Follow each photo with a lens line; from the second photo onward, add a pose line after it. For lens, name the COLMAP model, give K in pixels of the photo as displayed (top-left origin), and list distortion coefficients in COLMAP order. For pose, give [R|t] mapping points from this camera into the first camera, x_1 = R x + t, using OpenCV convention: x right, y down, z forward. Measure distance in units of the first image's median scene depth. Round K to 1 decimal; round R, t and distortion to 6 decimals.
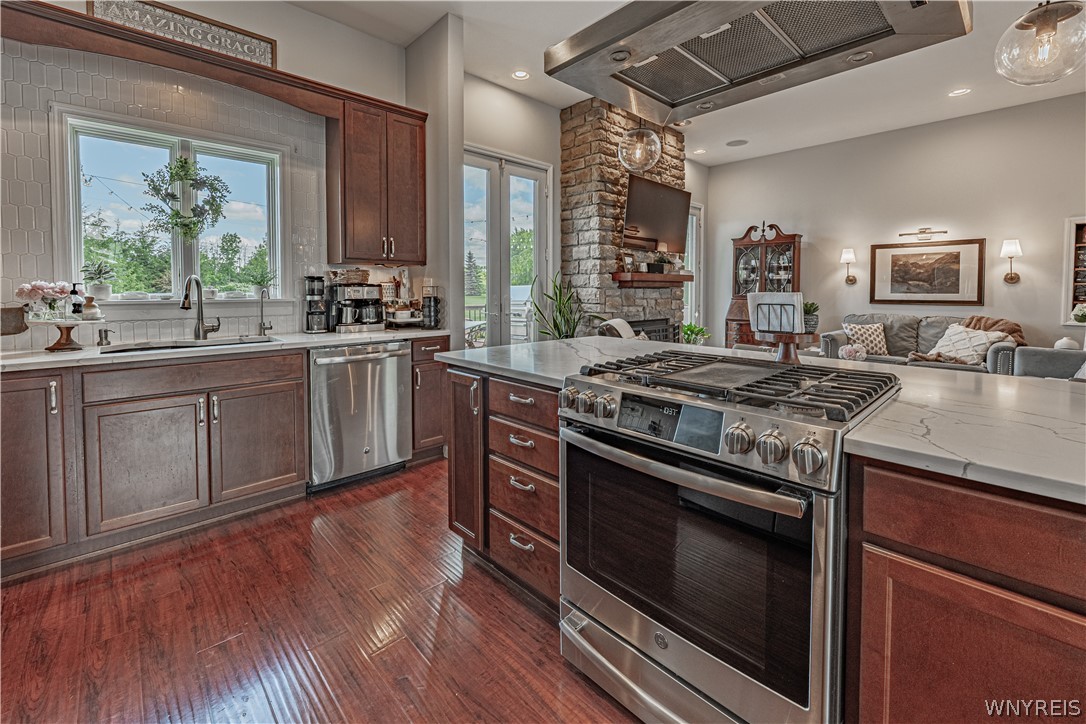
lens RADIAL K [[451.3, 0, 542.0], [0, 451.3, 301.8], [0, 0, 1]] dist [-0.004326, 0.000066]
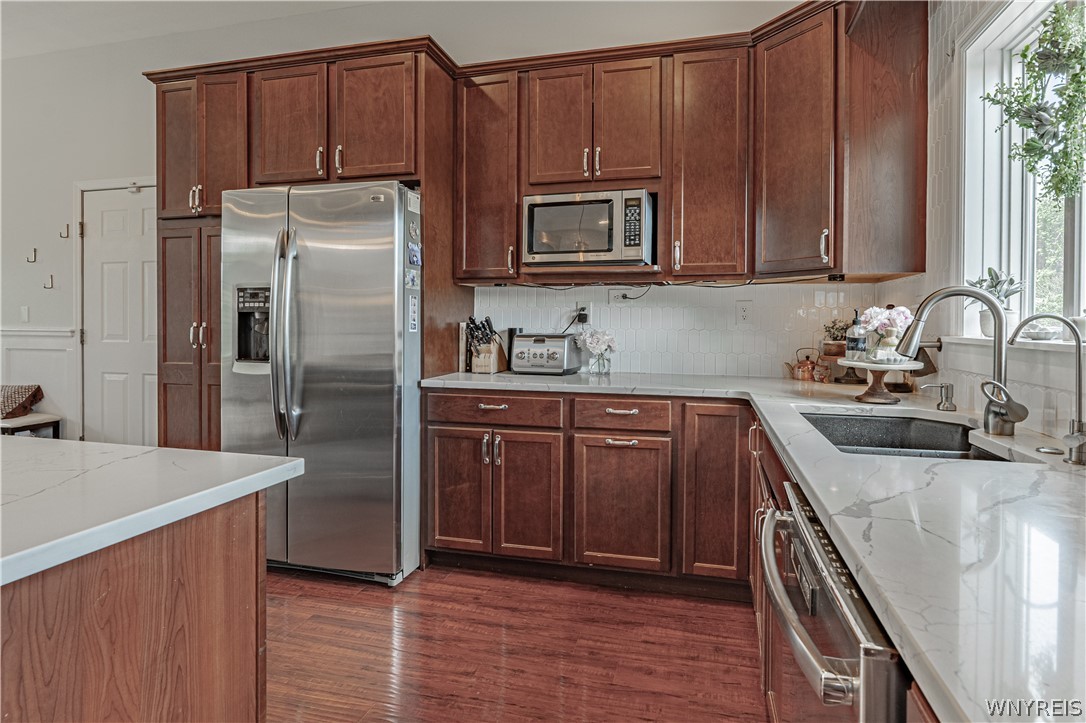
lens RADIAL K [[580.5, 0, 548.9], [0, 580.5, 325.2], [0, 0, 1]] dist [-0.002721, -0.000723]
pose [[-0.851169, -0.001921, -0.524888, -0.085893], [-0.021510, 0.999281, 0.031223, -0.023274], [0.524450, 0.037866, -0.850599, 1.035347]]
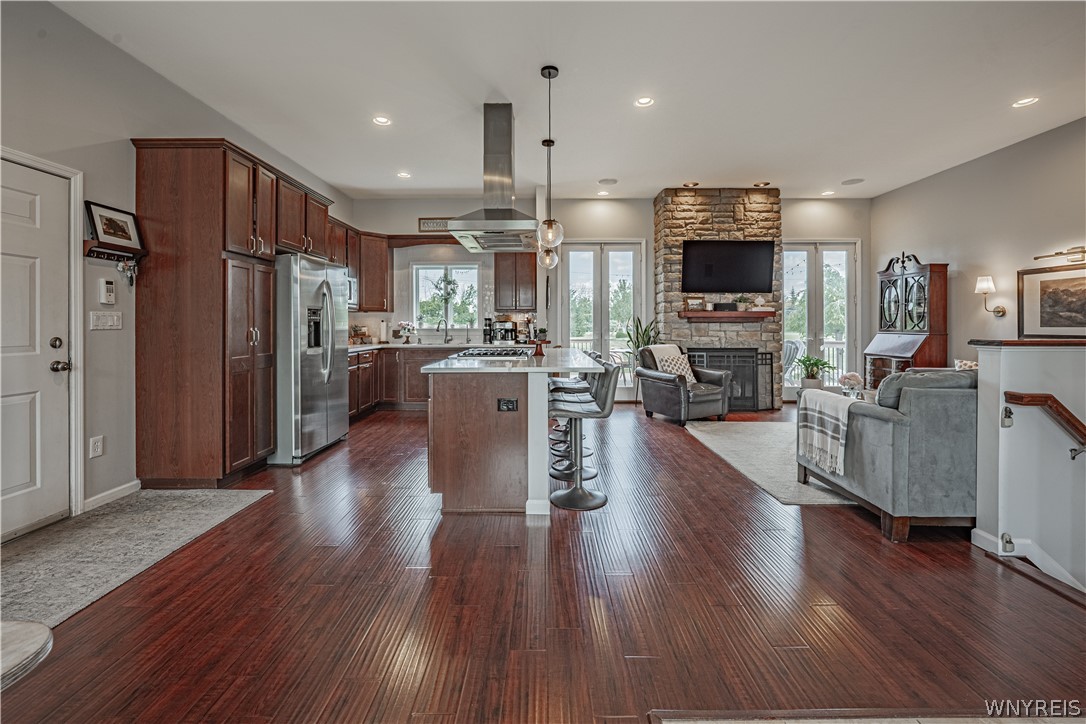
lens RADIAL K [[451.3, 0, 555.3], [0, 451.3, 326.1], [0, 0, 1]] dist [-0.004326, 0.000066]
pose [[0.738235, -0.000579, -0.674544, 1.198949], [-0.016842, 0.999672, -0.019291, 0.019045], [0.674334, 0.025602, 0.737983, -0.405365]]
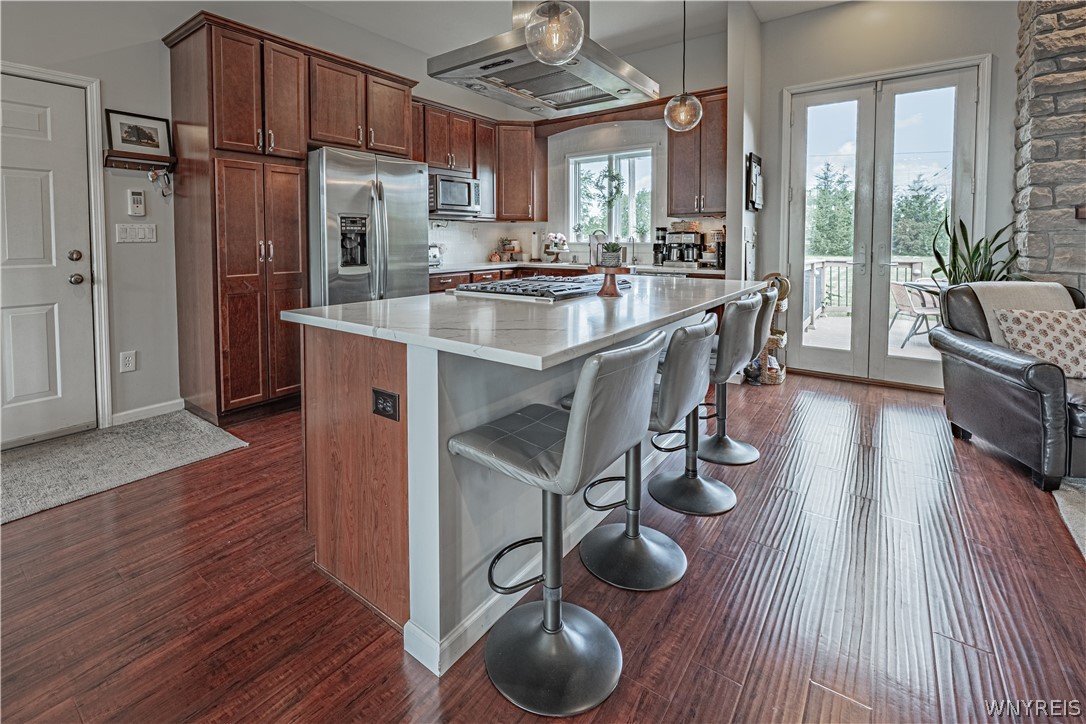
lens RADIAL K [[496.3, 0, 525.2], [0, 496.3, 263.4], [0, 0, 1]] dist [-0.008201, 0.000306]
pose [[0.170018, 0.046633, -0.984337, 0.988468], [-0.025901, 0.998746, 0.042842, 0.002939], [0.985101, 0.018211, 0.171012, 0.271227]]
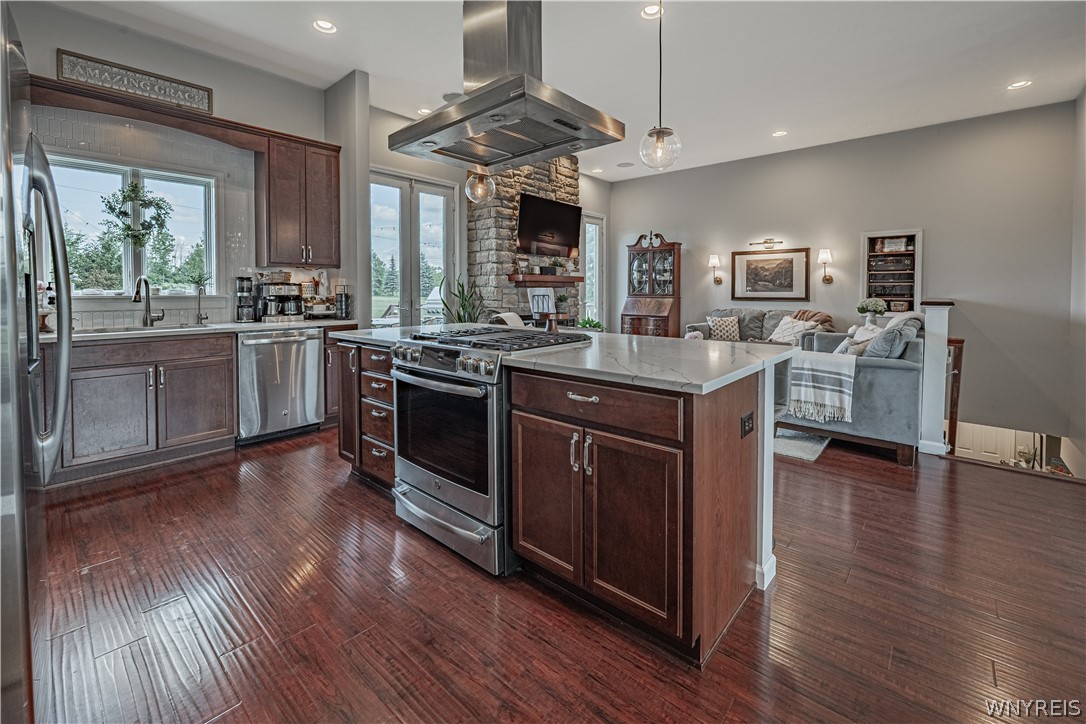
lens RADIAL K [[451.3, 0, 536.4], [0, 451.3, 298.8], [0, 0, 1]] dist [-0.004326, 0.000066]
pose [[0.996393, -0.001838, 0.084844, 0.188576], [0.002538, 0.999964, -0.008144, 0.015567], [-0.084826, 0.008330, 0.996361, -0.299610]]
